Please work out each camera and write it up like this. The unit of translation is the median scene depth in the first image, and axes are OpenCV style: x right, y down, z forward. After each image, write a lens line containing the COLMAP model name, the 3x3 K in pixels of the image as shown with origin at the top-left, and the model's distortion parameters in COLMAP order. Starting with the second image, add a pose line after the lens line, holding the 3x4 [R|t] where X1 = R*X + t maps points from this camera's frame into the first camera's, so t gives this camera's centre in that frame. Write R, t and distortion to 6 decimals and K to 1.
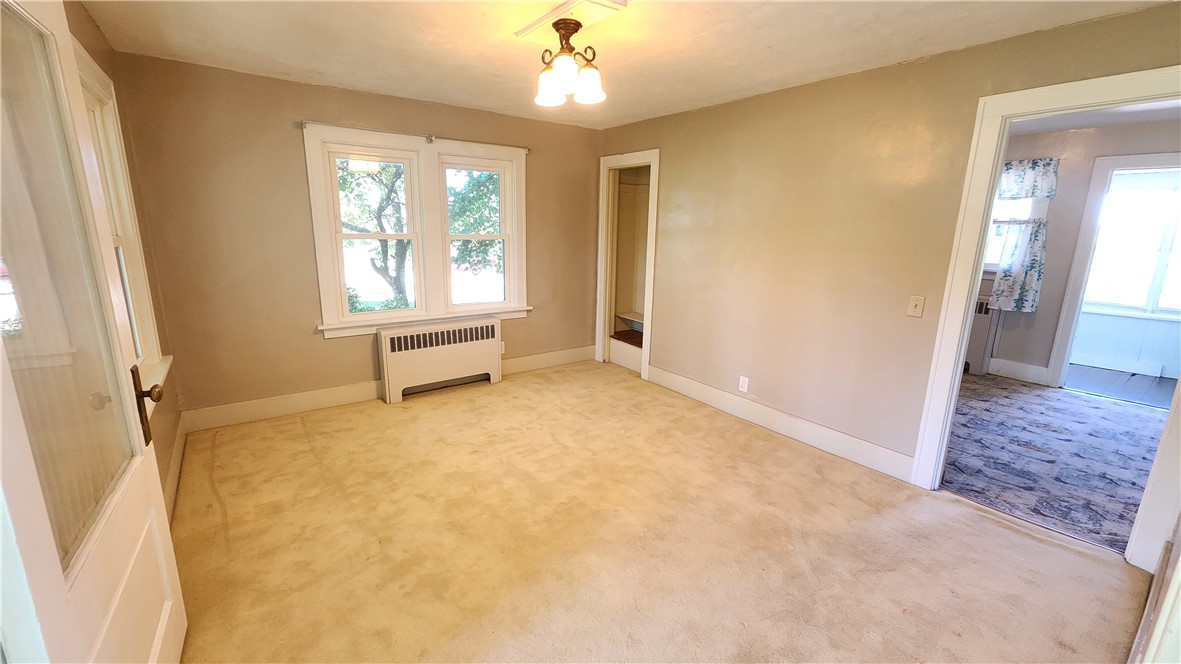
lens RADIAL K [[478.0, 0, 593.5], [0, 478.0, 334.7], [0, 0, 1]] dist [-0.001350, -0.000823]
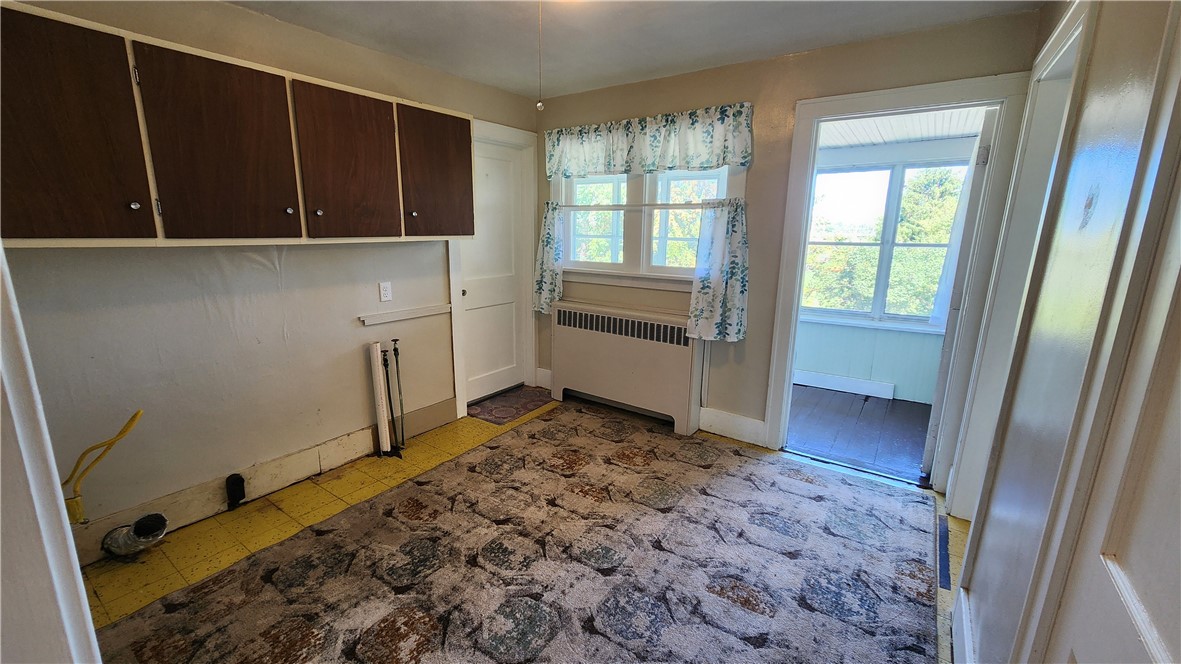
lens RADIAL K [[478.0, 0, 584.9], [0, 478.0, 336.4], [0, 0, 1]] dist [-0.001350, -0.000823]
pose [[0.950361, -0.077382, 0.301372, 0.524022], [0.075890, 0.996977, 0.016673, -0.082005], [-0.301751, 0.007026, 0.953361, 0.439135]]
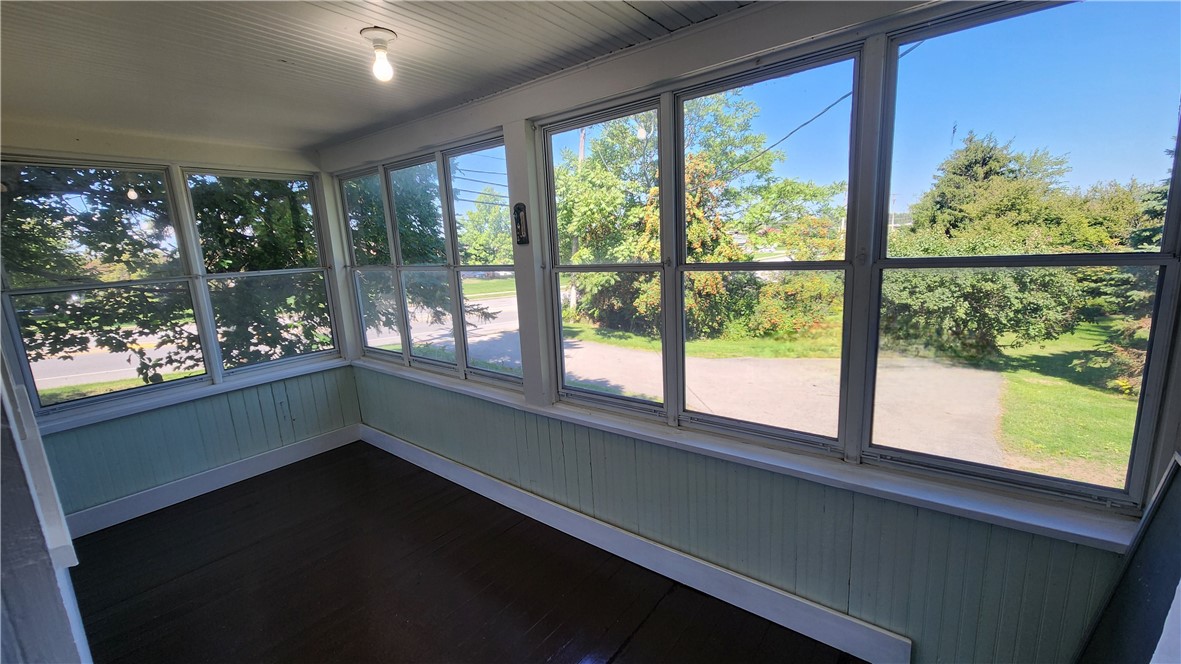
lens RADIAL K [[478.0, 0, 589.1], [0, 478.0, 331.4], [0, 0, 1]] dist [-0.001350, -0.000823]
pose [[0.962969, -0.119261, 0.241802, 1.138005], [0.127506, 0.991662, -0.018683, -0.177394], [-0.237558, 0.048822, 0.970146, 0.891666]]
